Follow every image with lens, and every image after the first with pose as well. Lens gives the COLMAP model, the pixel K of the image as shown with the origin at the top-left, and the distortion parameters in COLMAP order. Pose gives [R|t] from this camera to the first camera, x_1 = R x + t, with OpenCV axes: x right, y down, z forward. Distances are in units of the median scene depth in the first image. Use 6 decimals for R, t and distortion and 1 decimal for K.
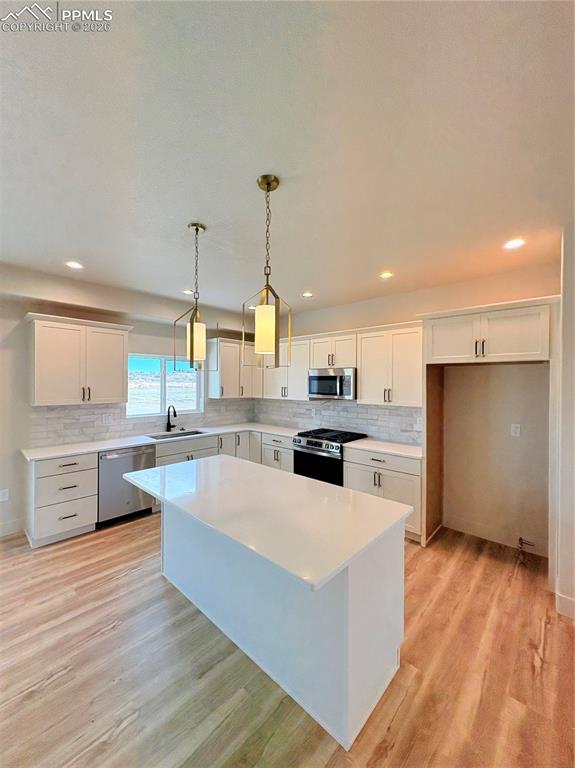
lens RADIAL K [[305.7, 0, 287.0], [0, 305.7, 383.7], [0, 0, 1]] dist [-0.000311, -0.000041]
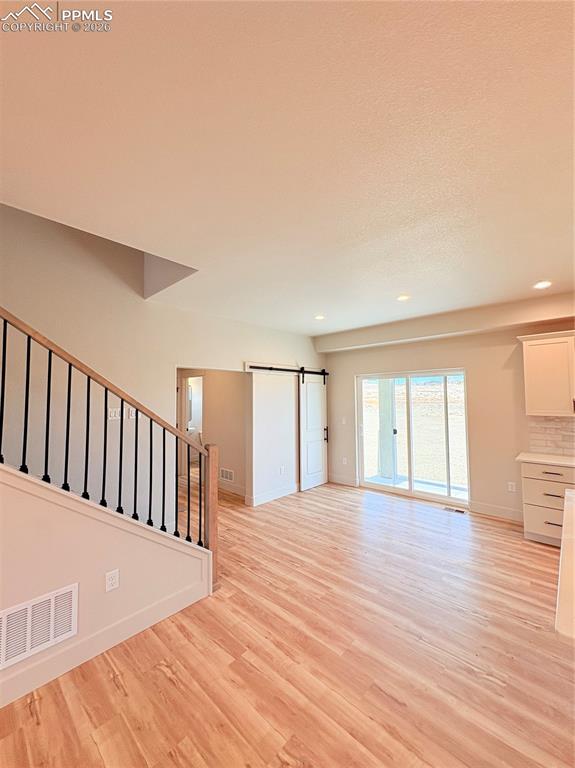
lens RADIAL K [[305.7, 0, 287.0], [0, 305.7, 383.4], [0, 0, 1]] dist [-0.000311, -0.000041]
pose [[-0.001300, -0.053619, -0.998561, 0.418893], [0.007240, 0.998535, -0.053627, 0.009251], [0.999973, -0.007300, -0.000910, 0.118451]]
